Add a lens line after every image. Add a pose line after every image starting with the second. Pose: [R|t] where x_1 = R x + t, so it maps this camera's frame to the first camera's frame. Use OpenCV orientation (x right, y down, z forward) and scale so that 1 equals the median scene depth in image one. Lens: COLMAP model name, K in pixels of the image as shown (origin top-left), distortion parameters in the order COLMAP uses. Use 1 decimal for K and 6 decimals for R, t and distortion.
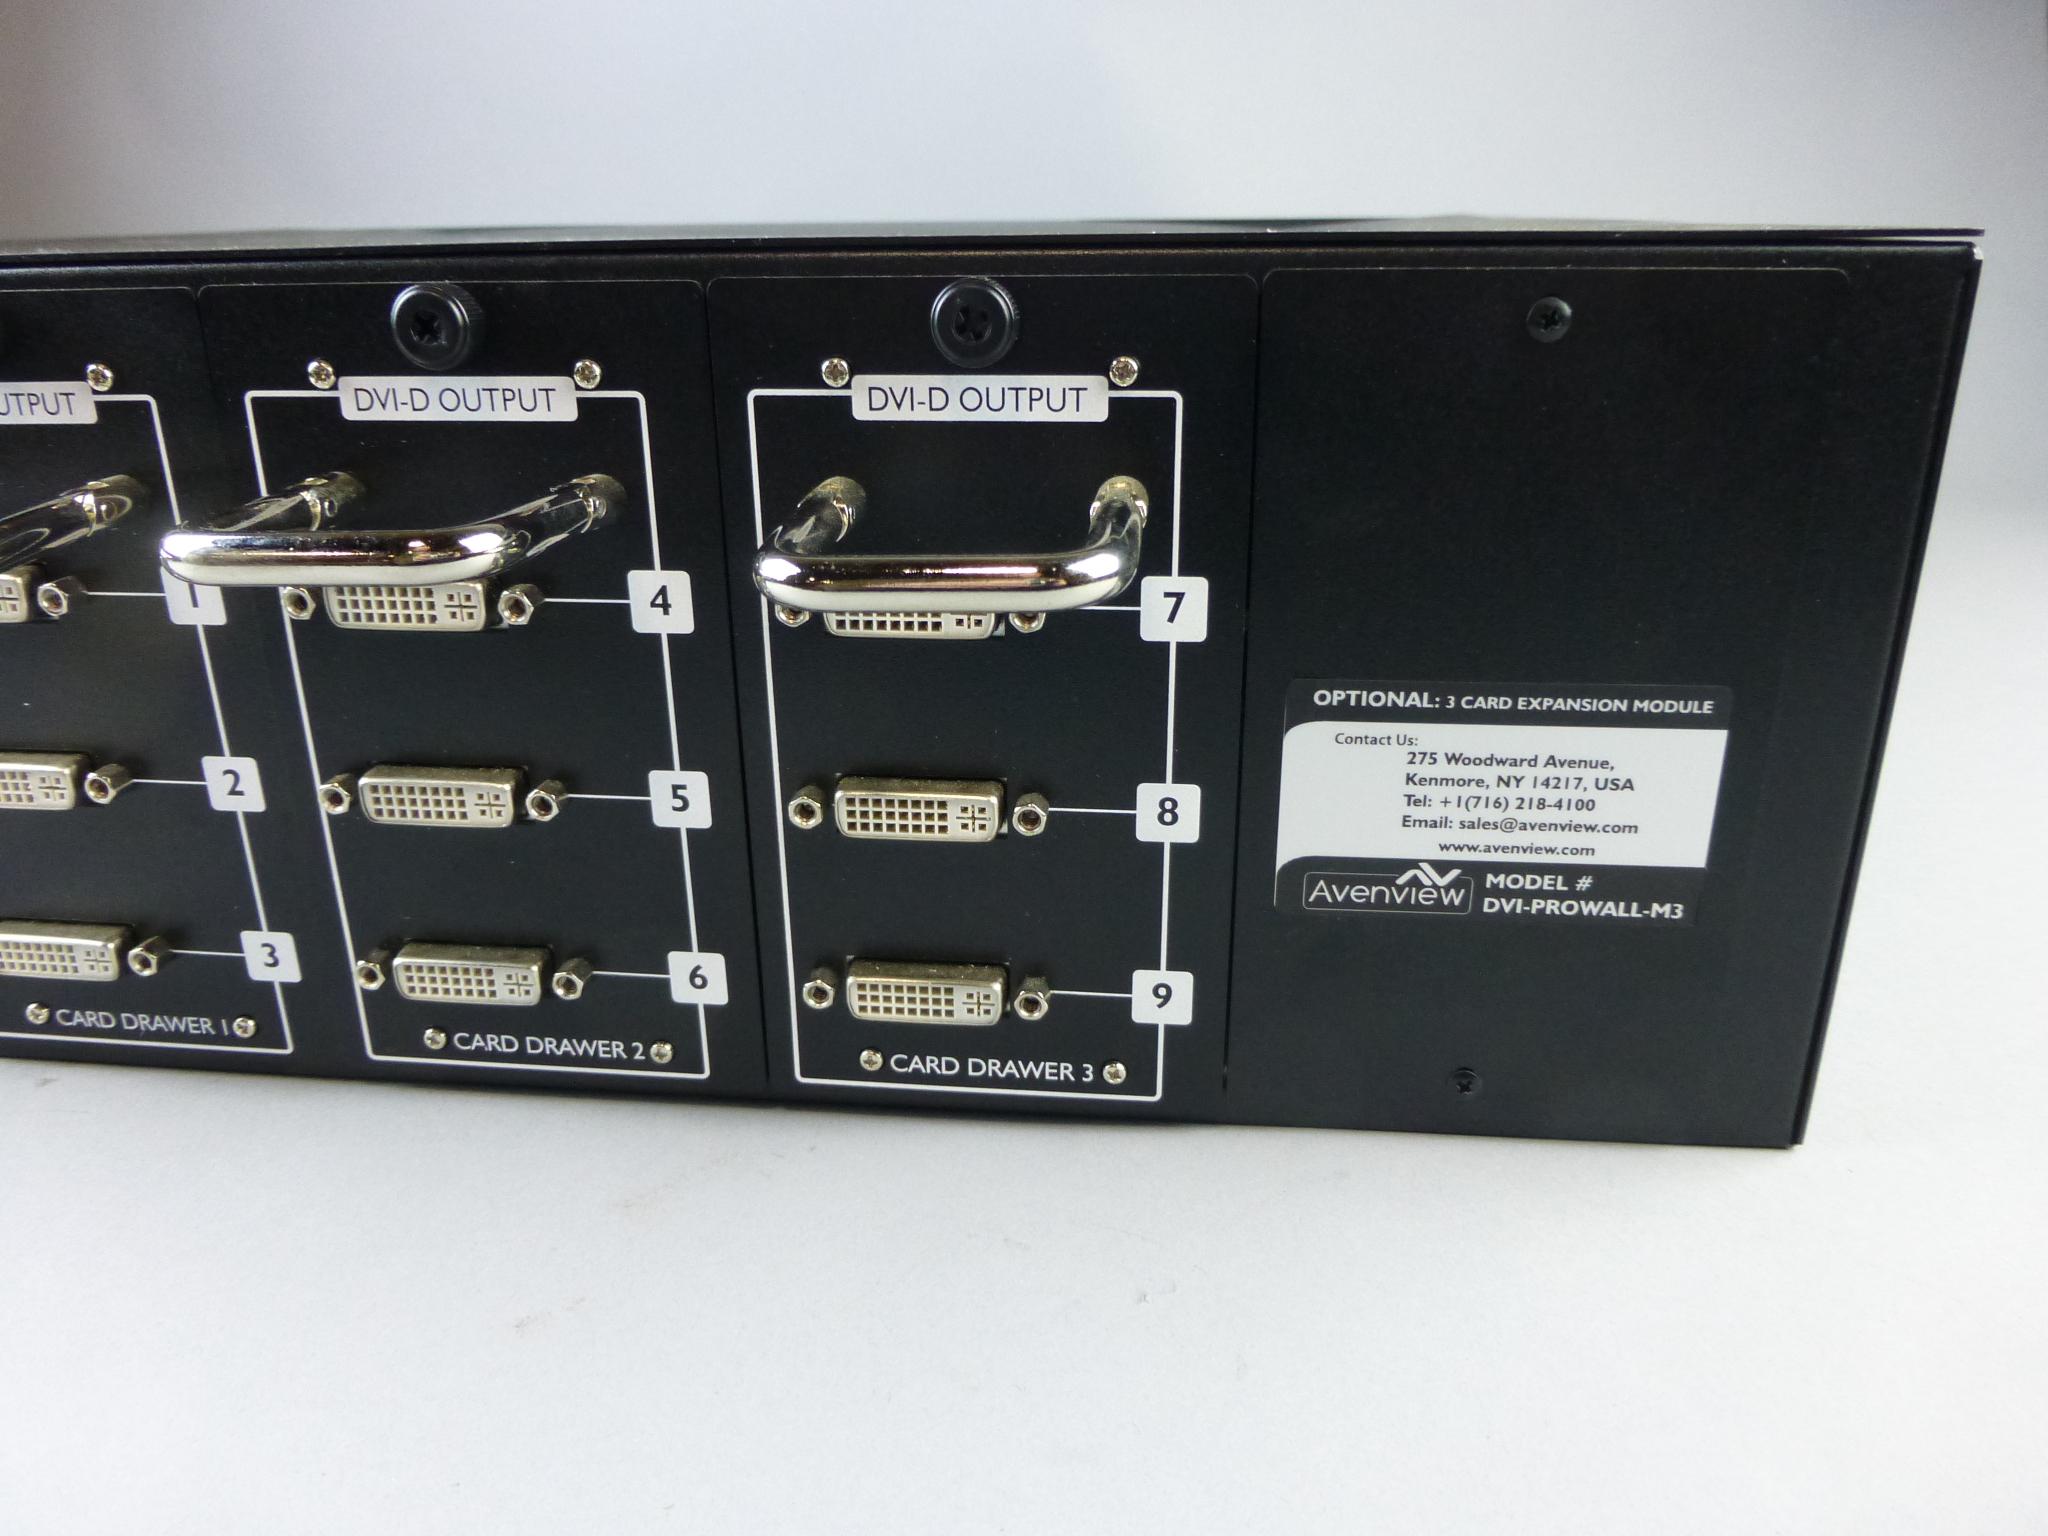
lens RADIAL K [[1449.6, 0, 1024.0], [0, 1449.6, 768.0], [0, 0, 1]] dist [-0.025559, -0.002540]
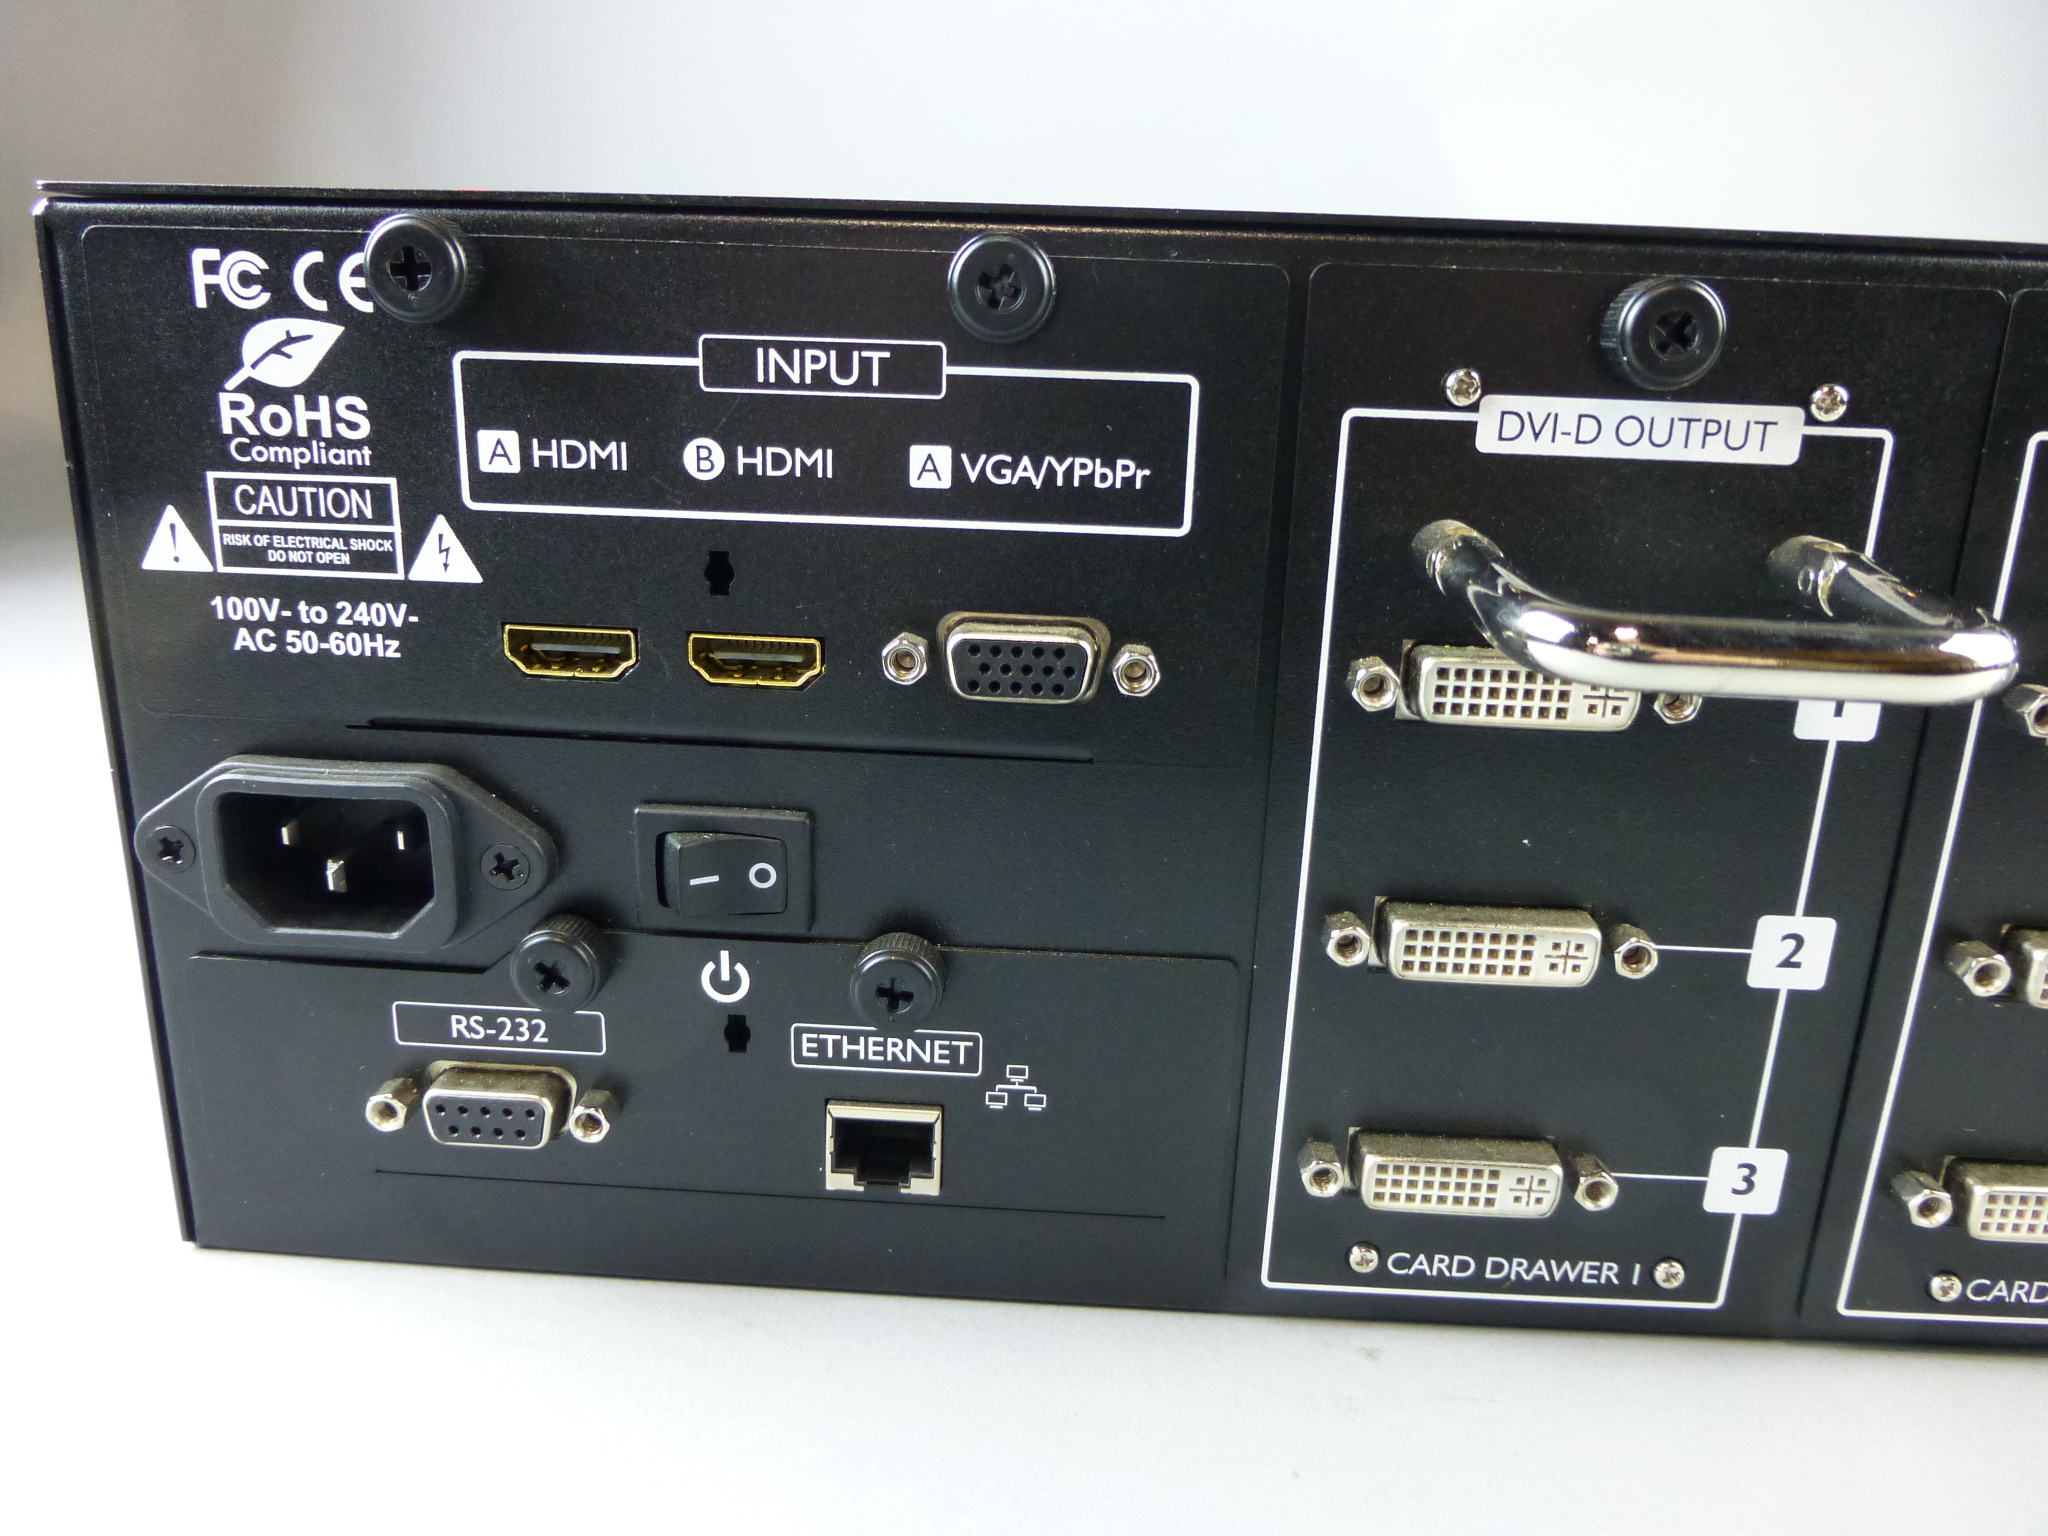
lens RADIAL K [[1449.6, 0, 1024.0], [0, 1449.6, 768.0], [0, 0, 1]] dist [-0.025559, -0.002540]
pose [[0.997285, 0.020936, 0.070605, -0.383248], [-0.015596, 0.997035, -0.075352, -0.004309], [-0.071973, 0.074046, 0.994654, 0.226203]]
